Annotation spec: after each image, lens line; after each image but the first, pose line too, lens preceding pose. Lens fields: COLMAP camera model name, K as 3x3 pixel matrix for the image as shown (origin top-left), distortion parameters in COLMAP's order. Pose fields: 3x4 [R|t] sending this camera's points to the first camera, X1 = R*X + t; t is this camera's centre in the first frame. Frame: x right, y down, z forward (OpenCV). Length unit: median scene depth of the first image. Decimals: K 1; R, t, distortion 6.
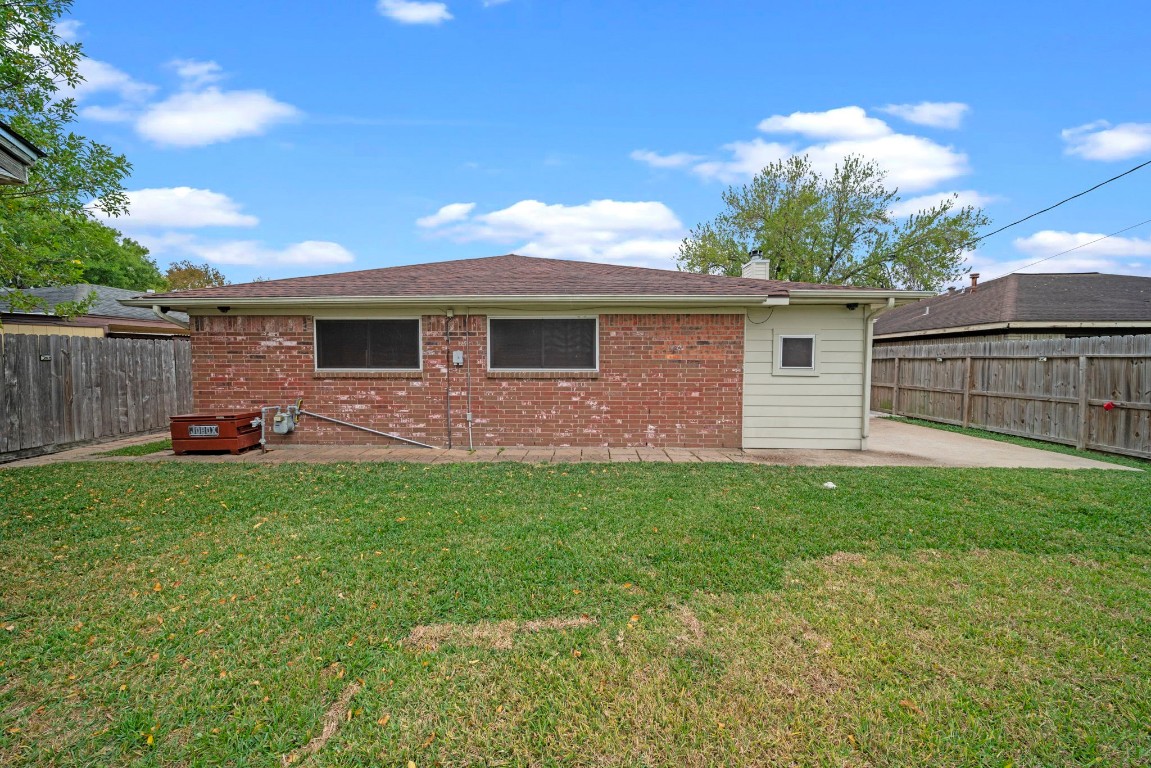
lens RADIAL K [[408.8, 0, 575.5], [0, 408.8, 384.0], [0, 0, 1]] dist [0.001879, 0.000275]
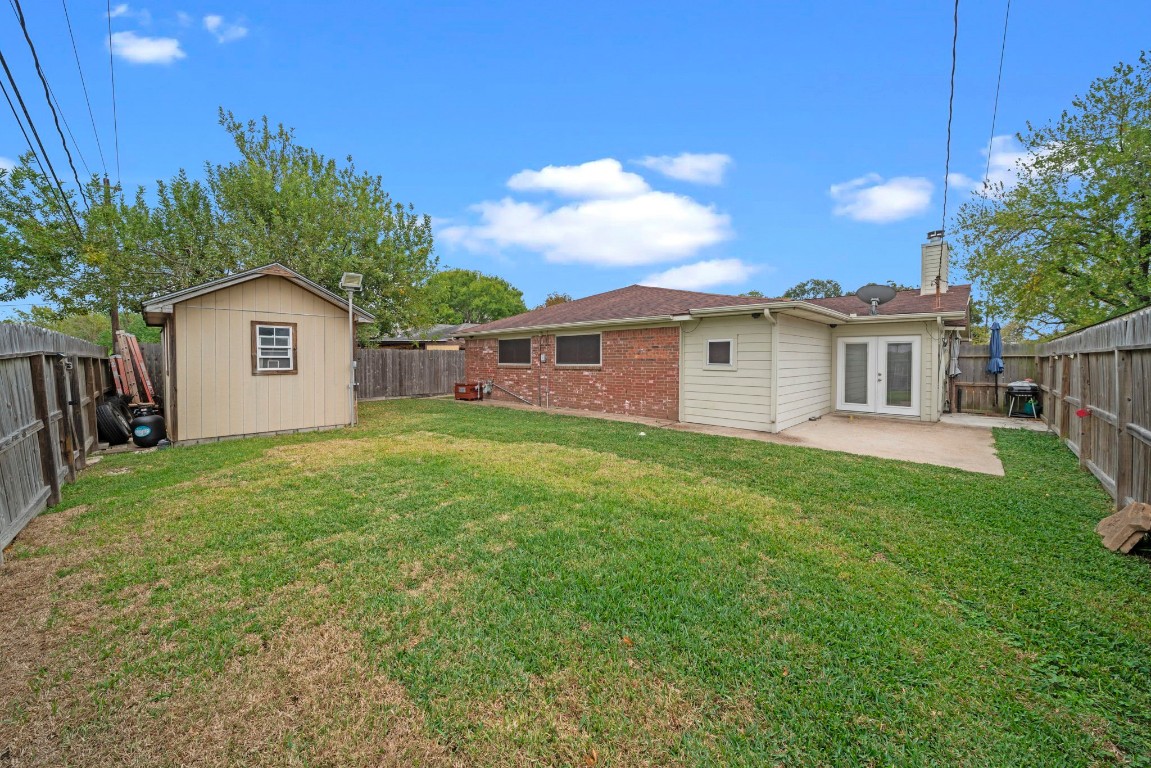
lens RADIAL K [[408.8, 0, 575.5], [0, 408.8, 384.0], [0, 0, 1]] dist [0.001879, 0.000275]
pose [[0.746600, 0.037576, -0.664211, 1.071771], [-0.040771, 0.999111, 0.010694, 0.028992], [0.664023, 0.019096, 0.747468, -0.298084]]
